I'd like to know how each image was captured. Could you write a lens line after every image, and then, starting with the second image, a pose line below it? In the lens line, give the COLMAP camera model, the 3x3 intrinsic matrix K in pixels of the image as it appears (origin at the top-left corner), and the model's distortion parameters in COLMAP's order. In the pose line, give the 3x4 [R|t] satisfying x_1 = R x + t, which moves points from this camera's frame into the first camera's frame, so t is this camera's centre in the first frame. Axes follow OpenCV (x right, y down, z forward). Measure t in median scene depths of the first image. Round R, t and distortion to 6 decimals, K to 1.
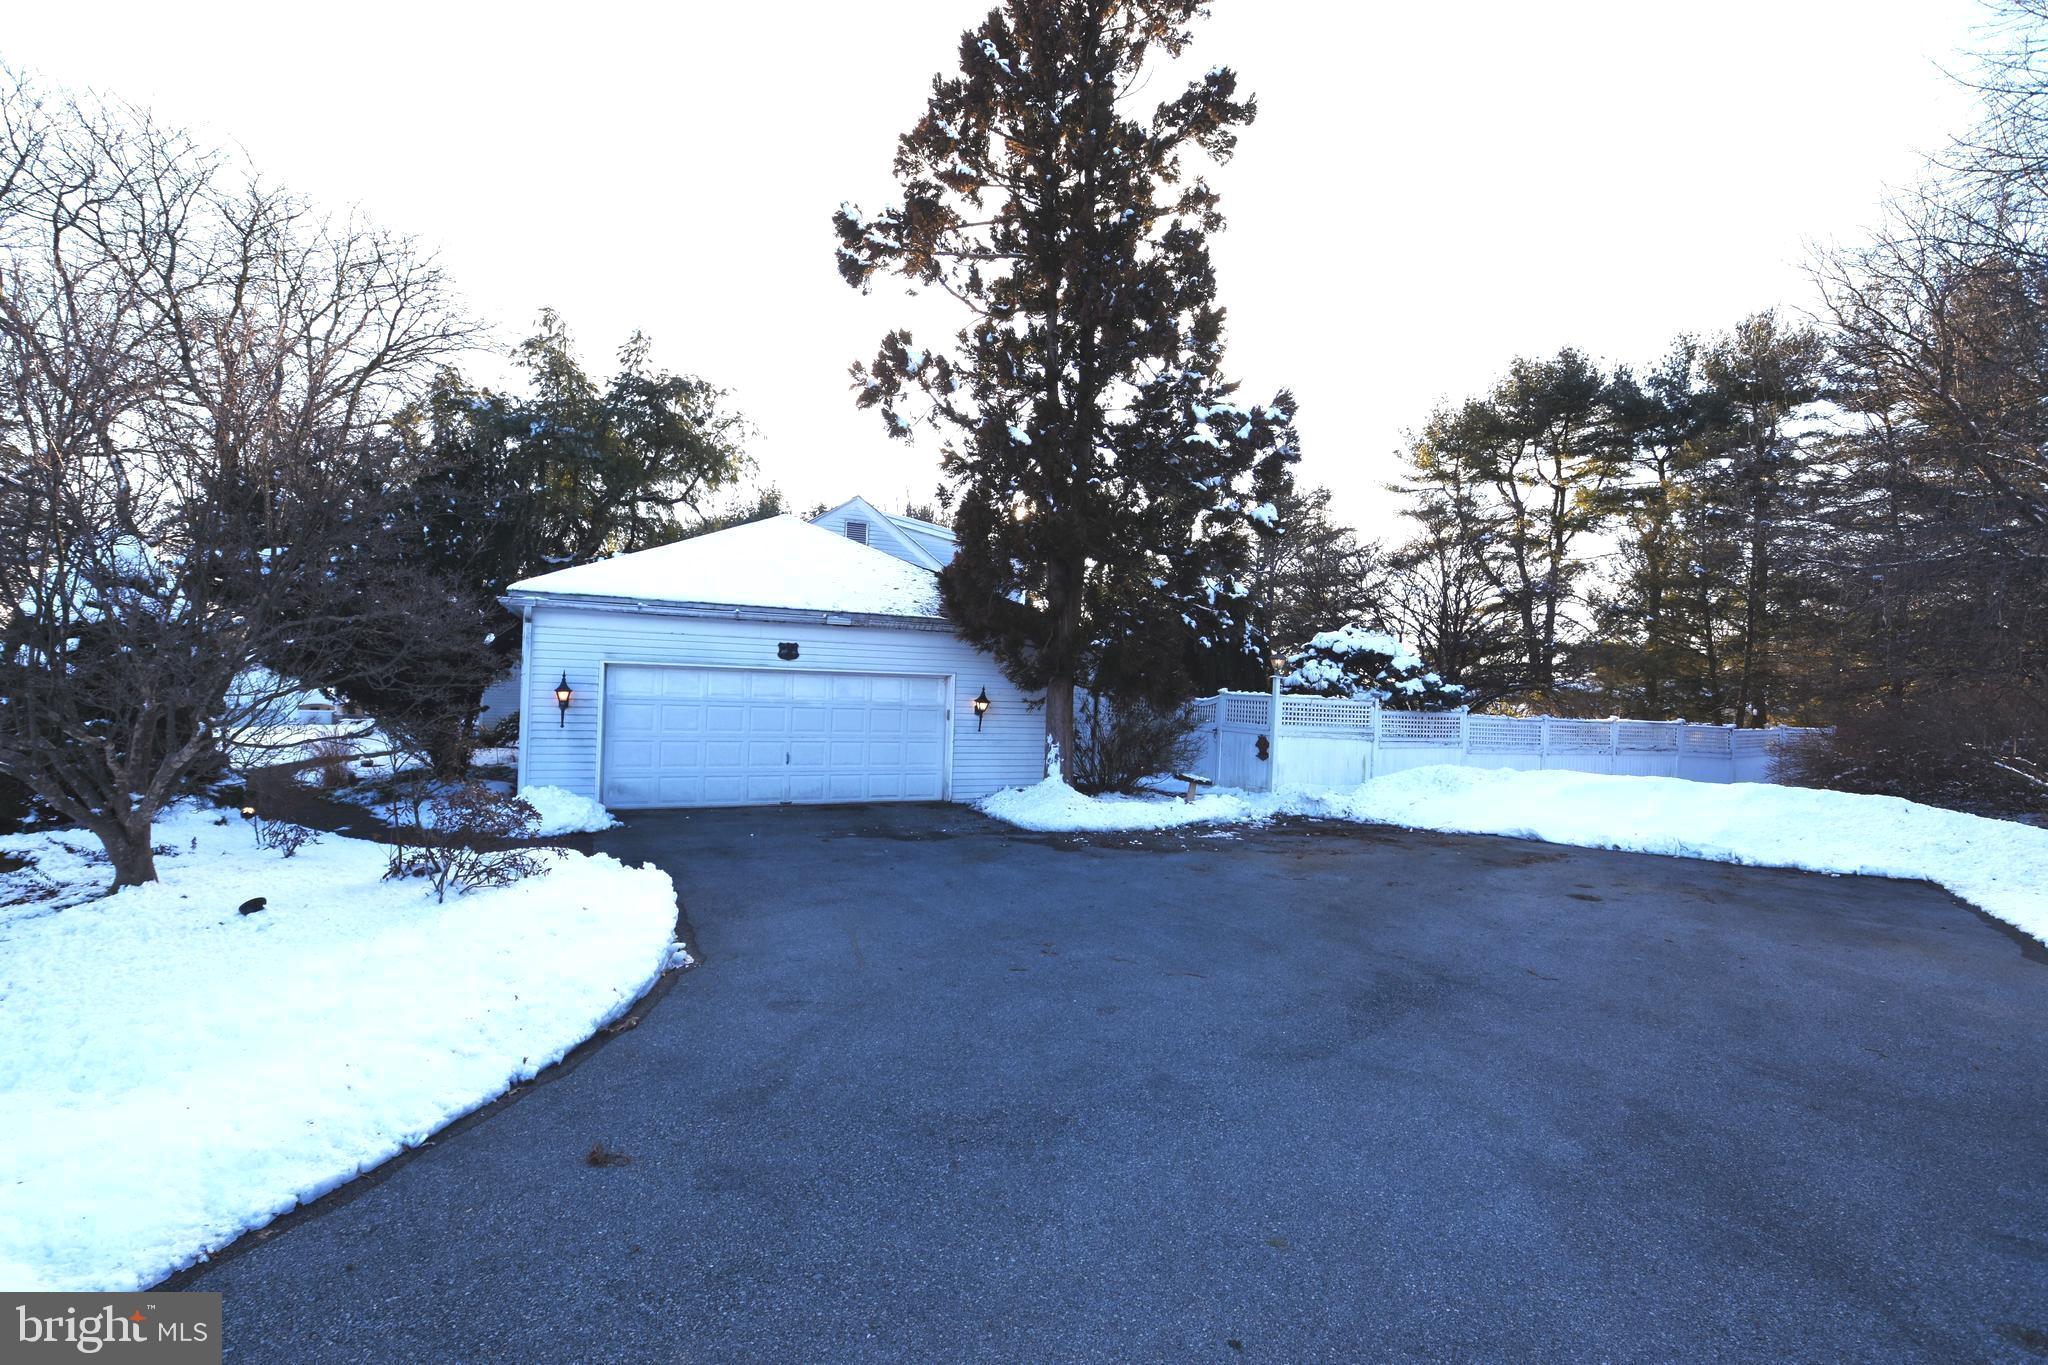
lens RADIAL K [[904.9, 0, 1008.7], [0, 904.9, 669.2], [0, 0, 1]] dist [0.013157, -0.000513]
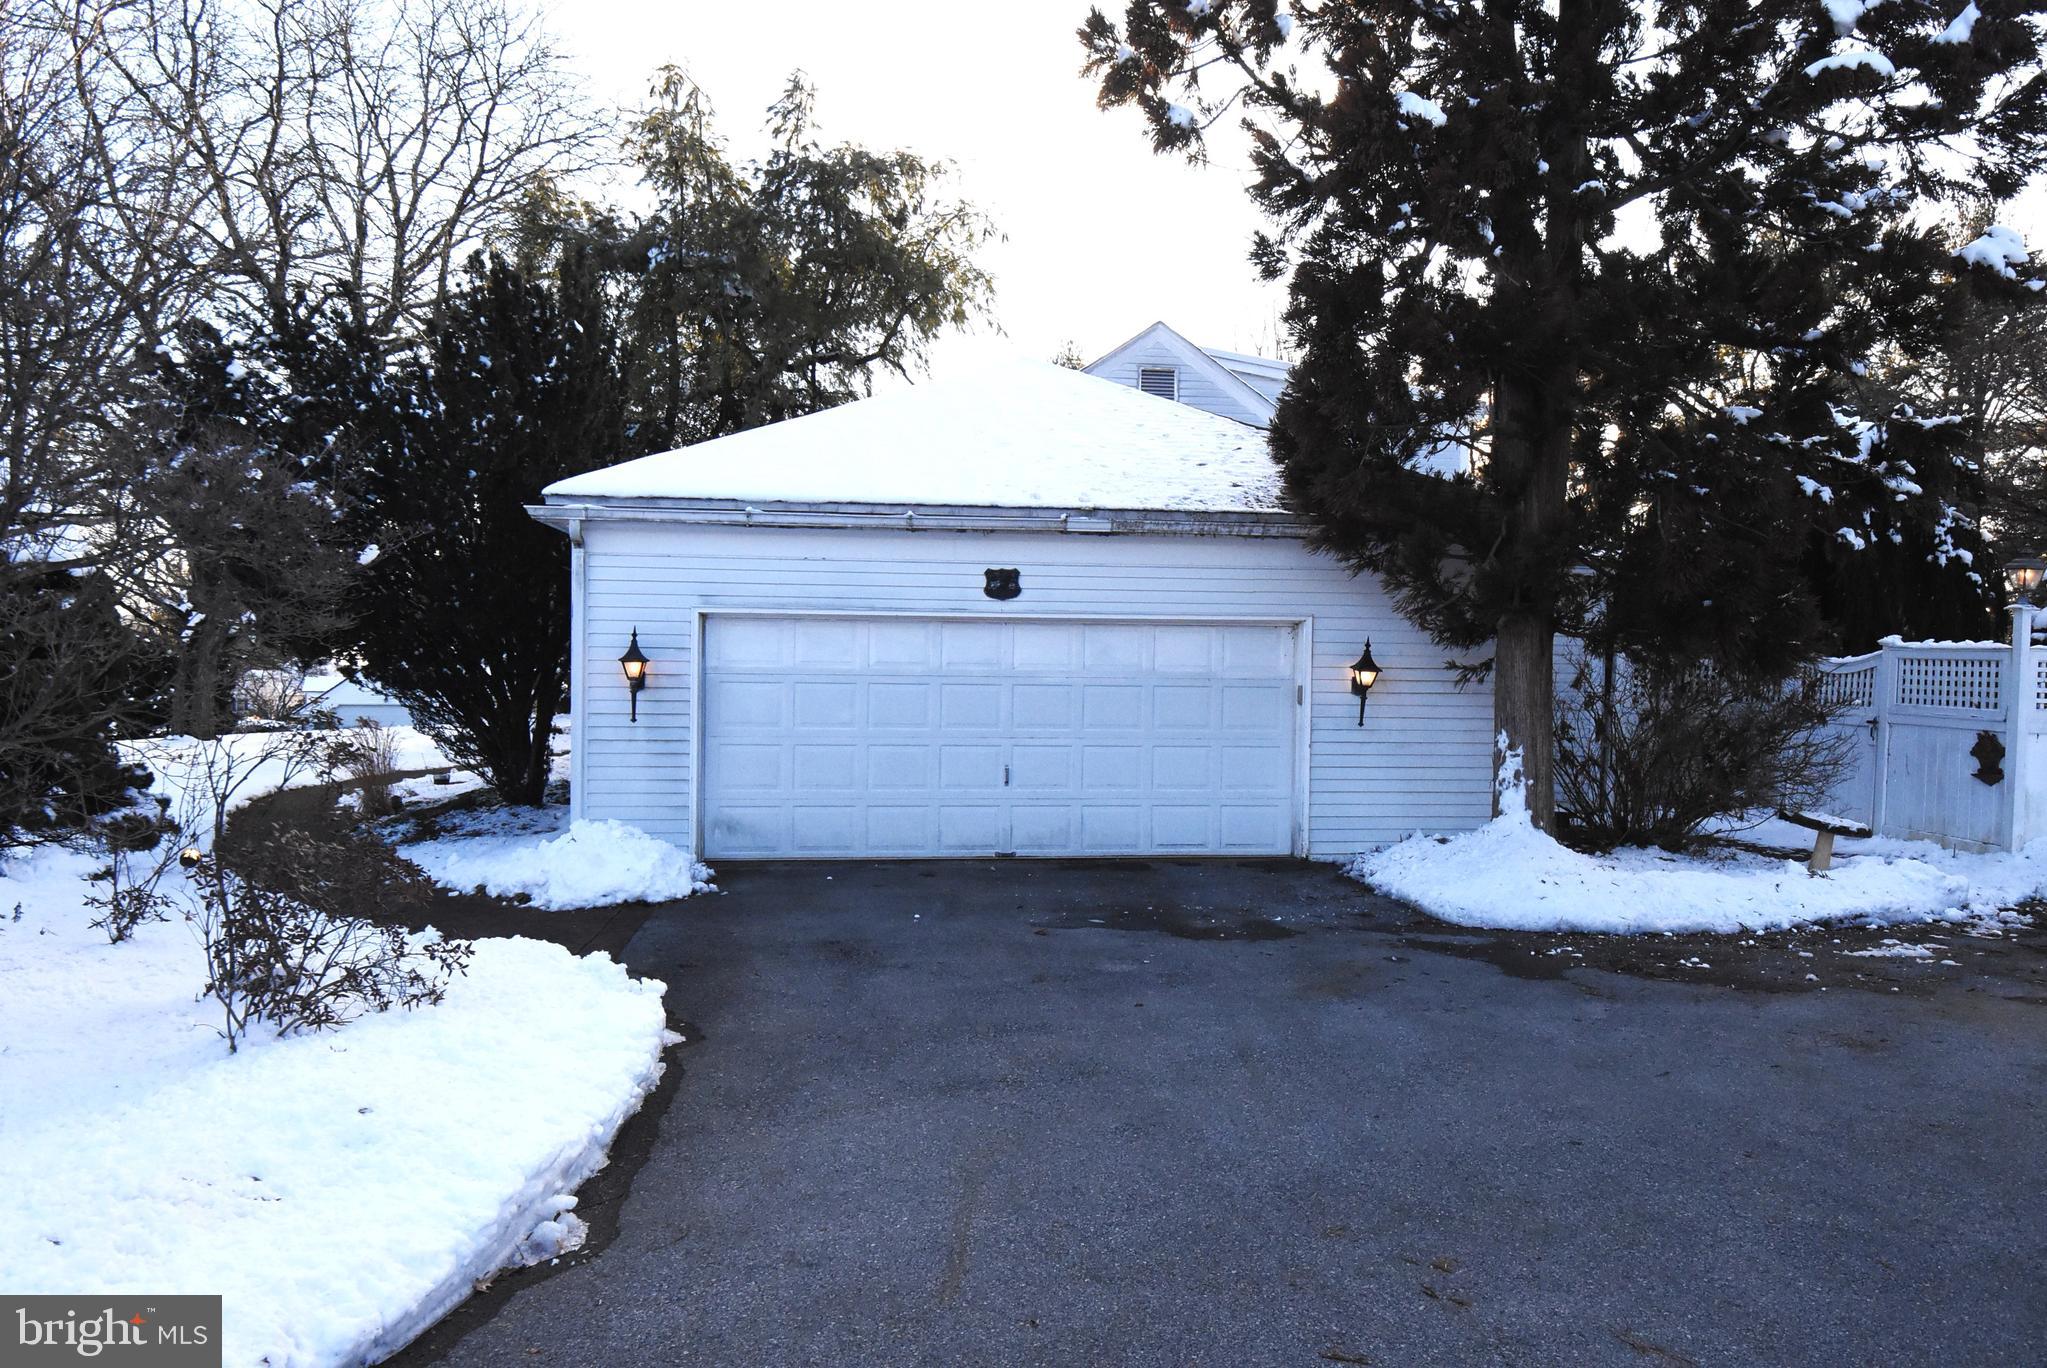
lens RADIAL K [[1400.3, 0, 1023.5], [0, 1400.3, 684.0], [0, 0, 1]] dist [0.051279, -0.060616]
pose [[0.953939, -0.014266, -0.299660, 0.026498], [0.024686, 0.999214, 0.031014, 0.015235], [0.298982, -0.036982, 0.953542, 0.178874]]
